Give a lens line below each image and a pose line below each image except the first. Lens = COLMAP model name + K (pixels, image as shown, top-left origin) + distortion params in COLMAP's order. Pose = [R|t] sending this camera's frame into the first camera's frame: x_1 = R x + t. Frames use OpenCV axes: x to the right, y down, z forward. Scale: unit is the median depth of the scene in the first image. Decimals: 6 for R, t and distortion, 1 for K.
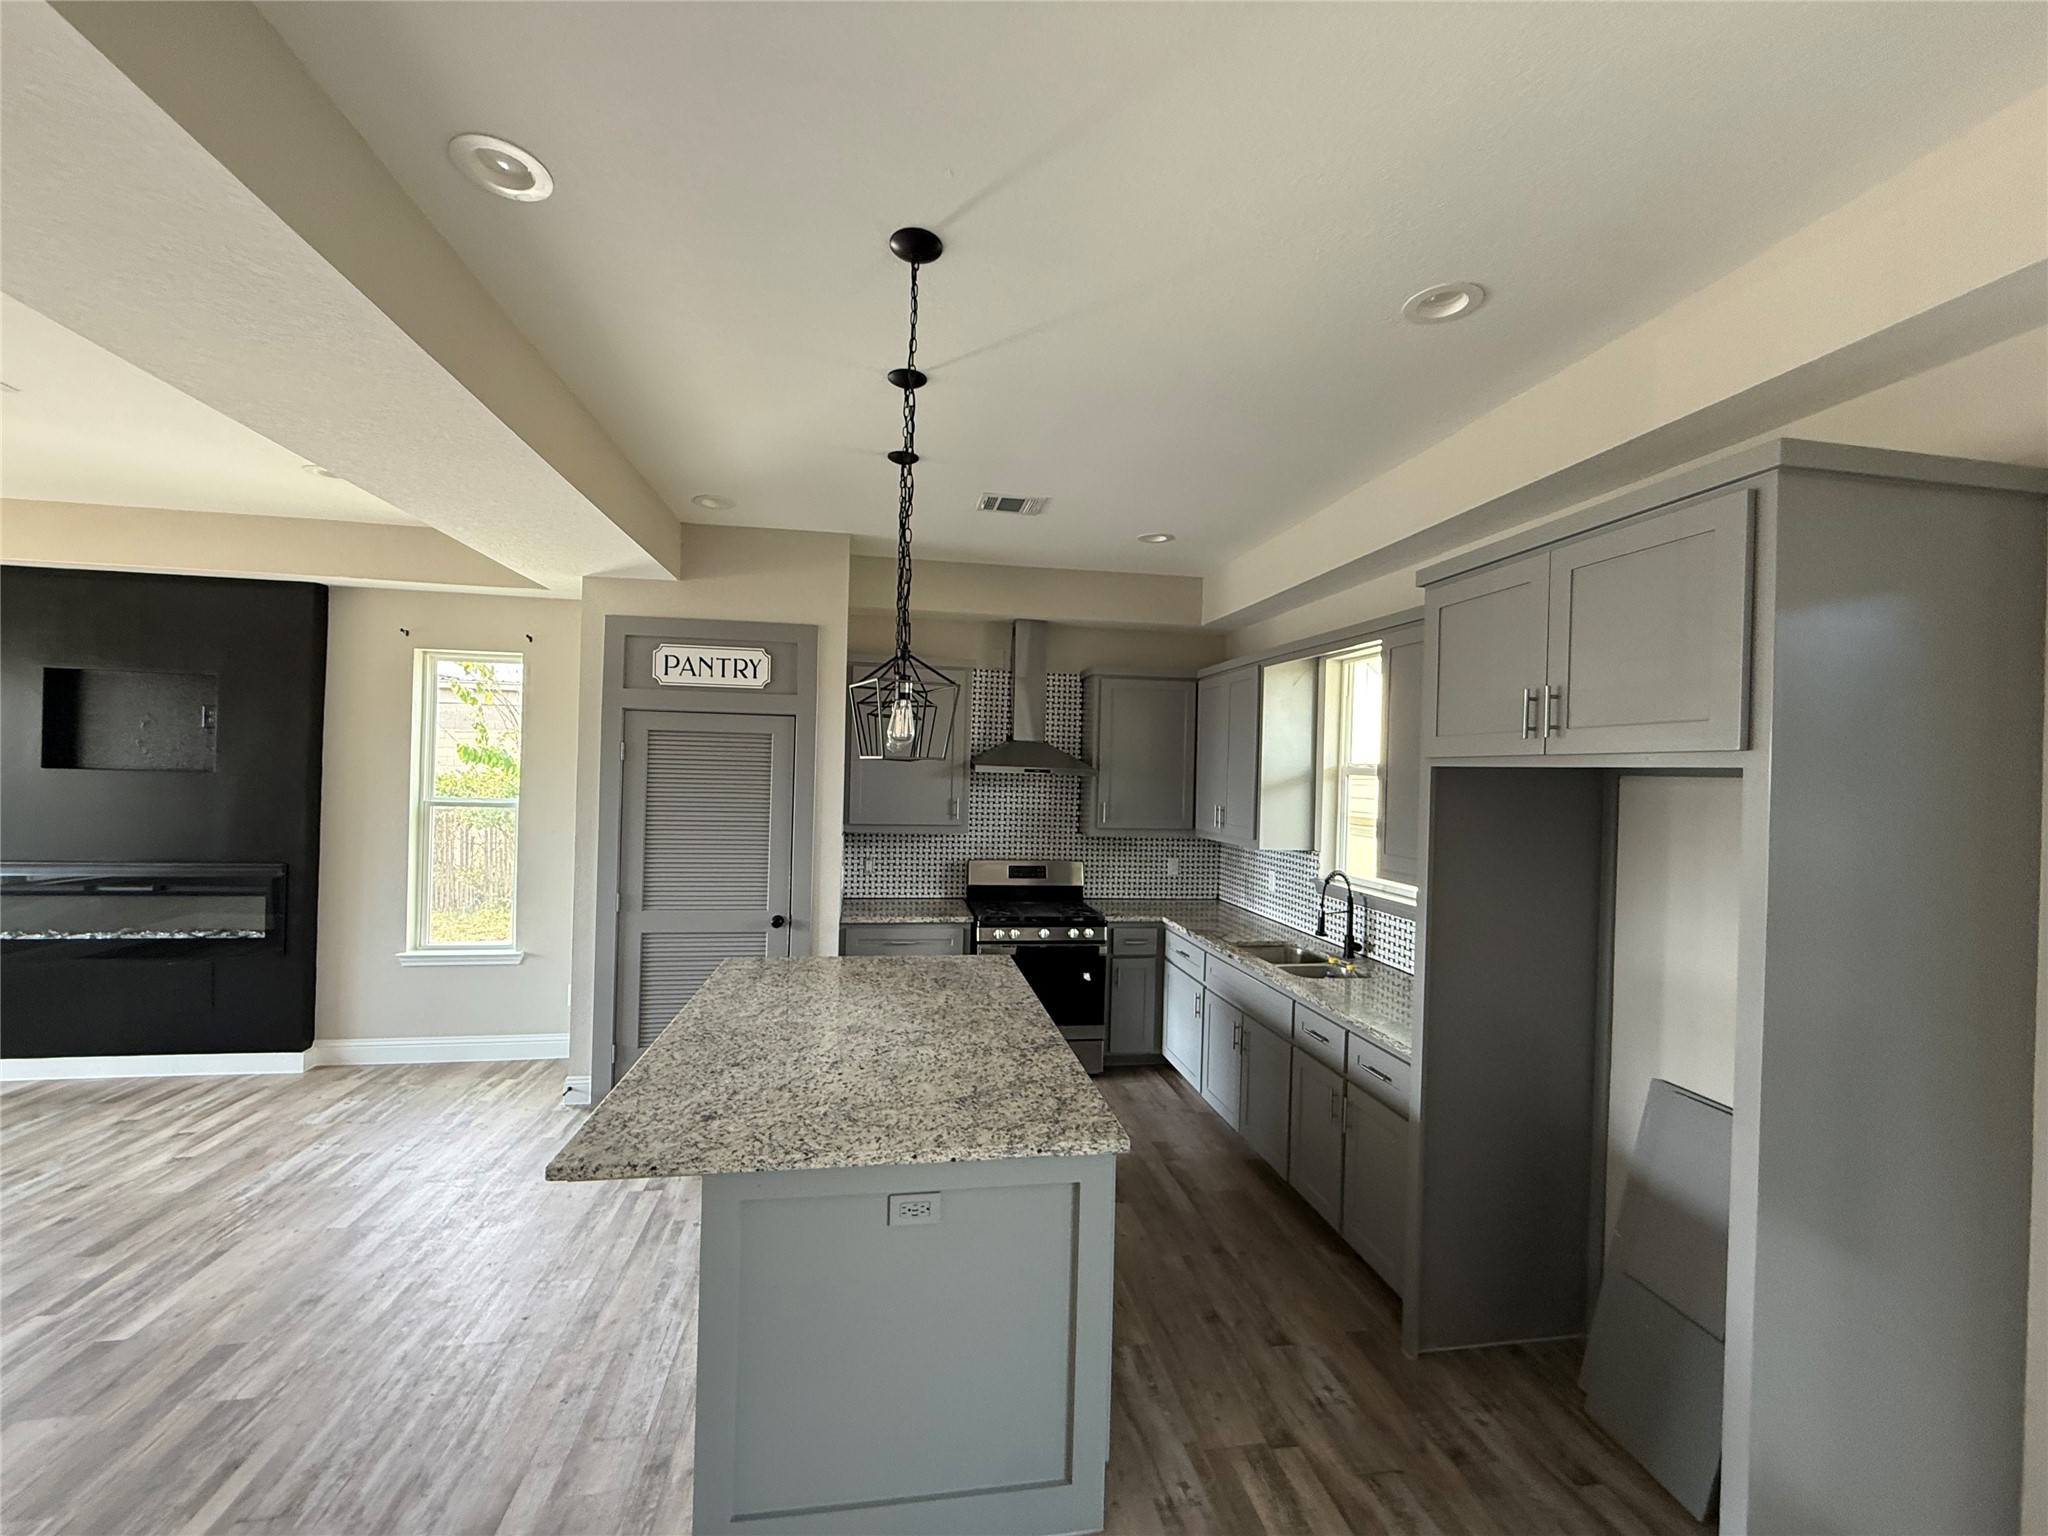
lens RADIAL K [[816.7, 0, 1020.0], [0, 816.7, 768.6], [0, 0, 1]] dist [-0.001859, 0.000564]
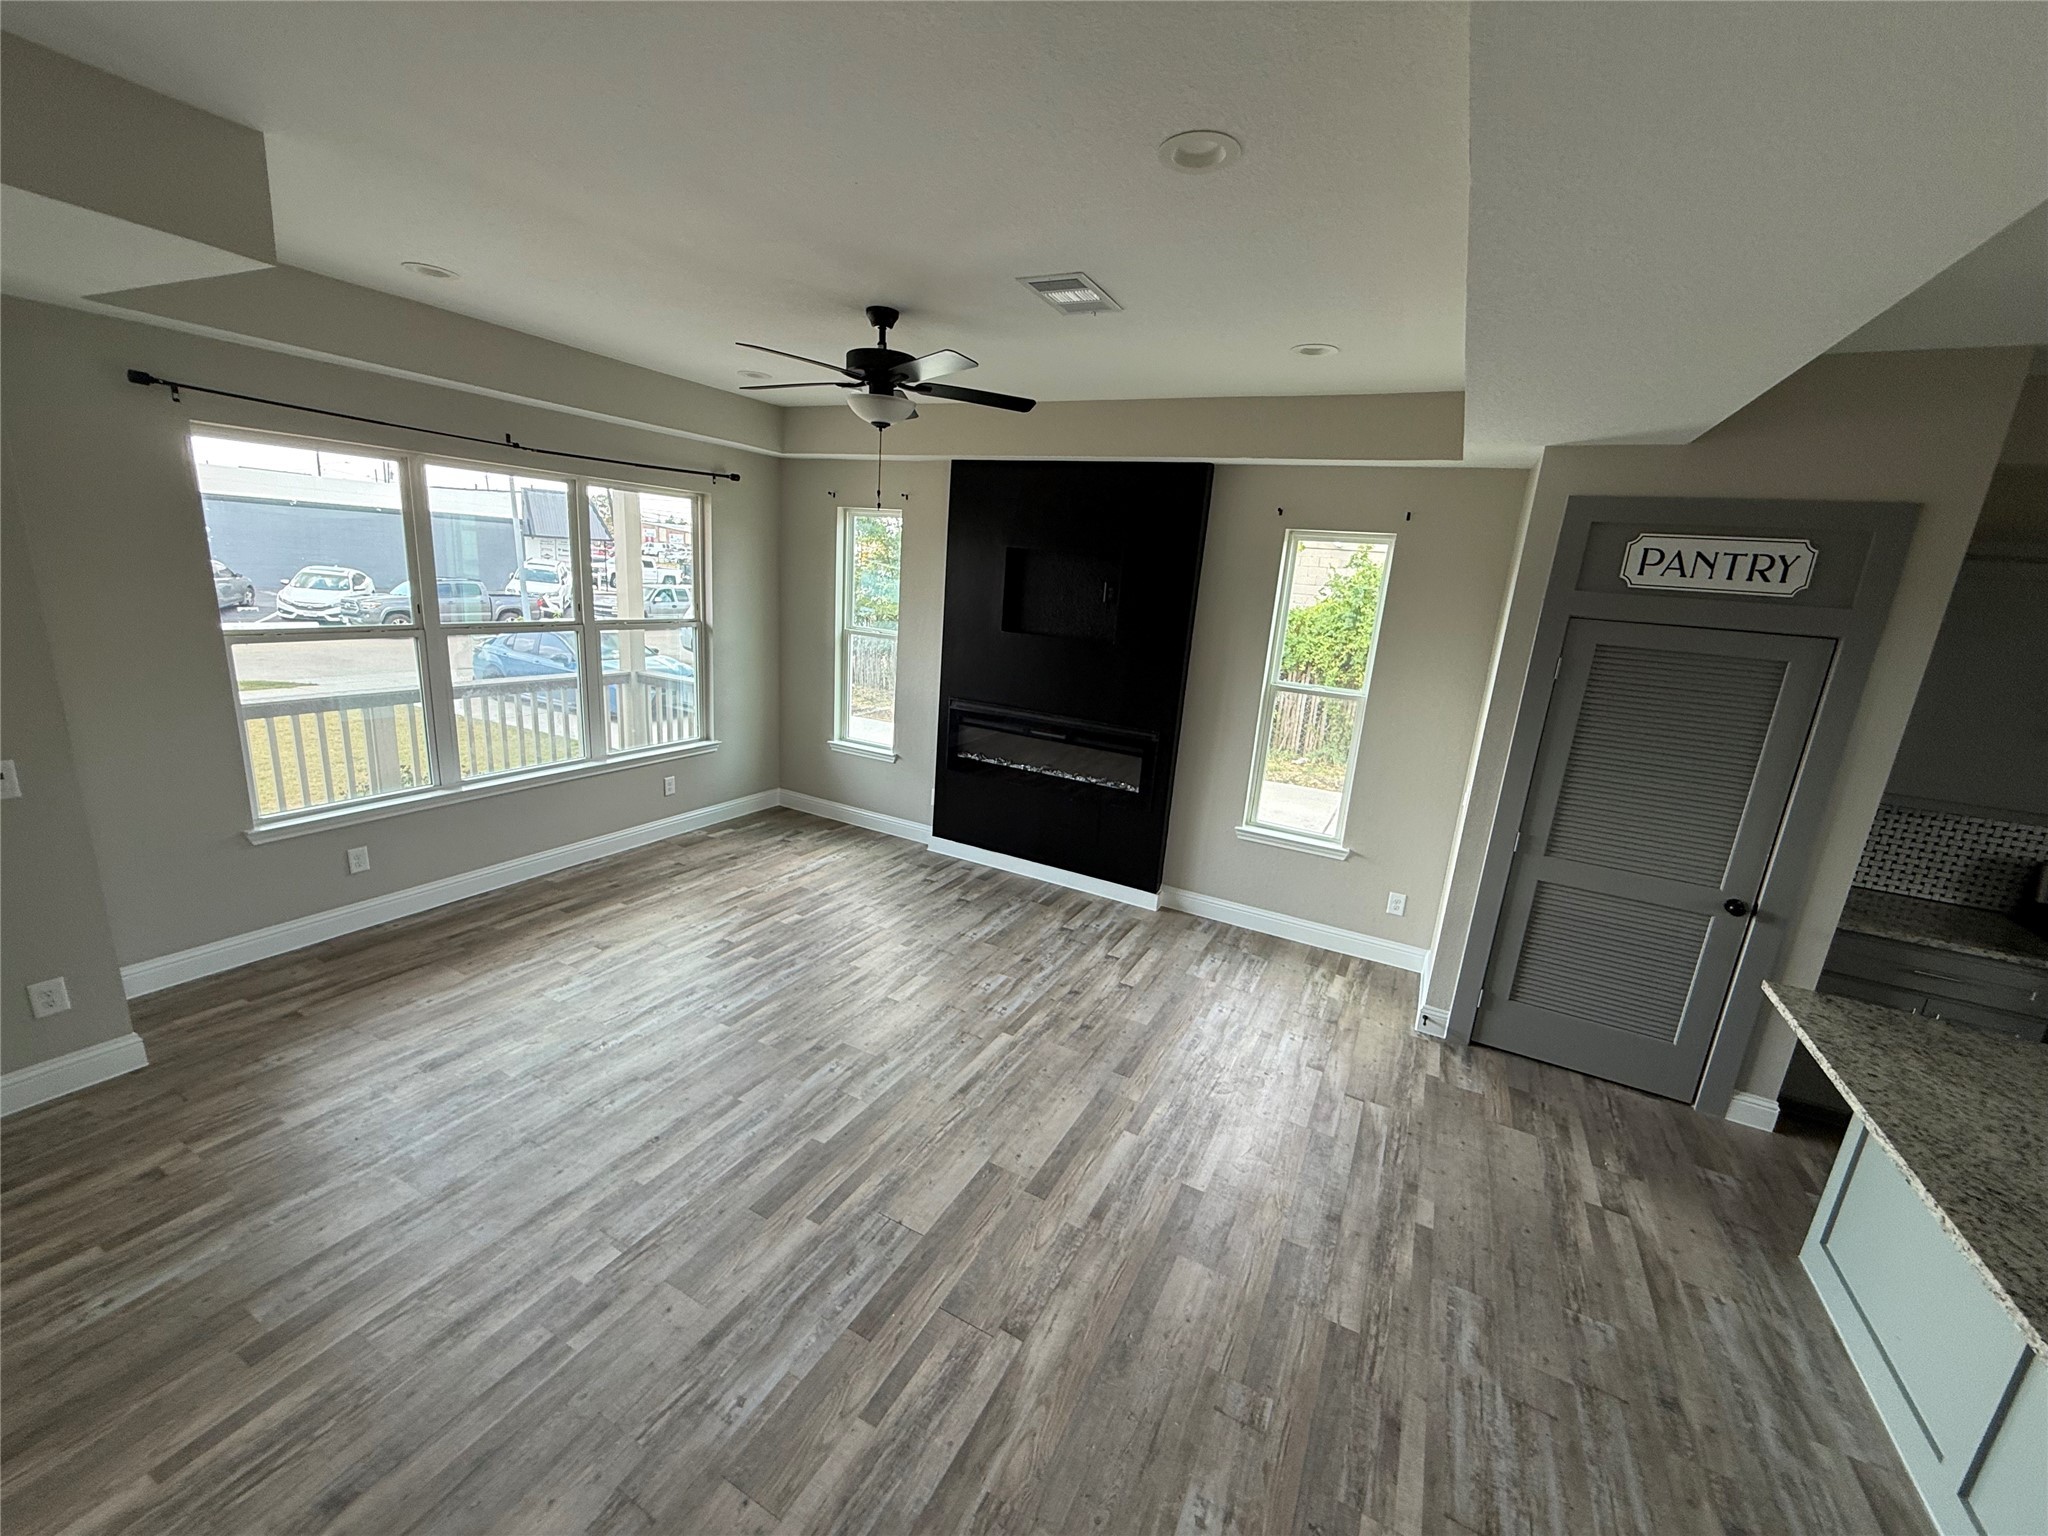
lens RADIAL K [[816.7, 0, 1019.3], [0, 816.7, 769.5], [0, 0, 1]] dist [-0.001859, 0.000564]
pose [[0.791047, 0.177970, -0.585296, -0.449496], [-0.051168, 0.972644, 0.226595, -0.087439], [0.609612, -0.149299, 0.778513, 0.010752]]
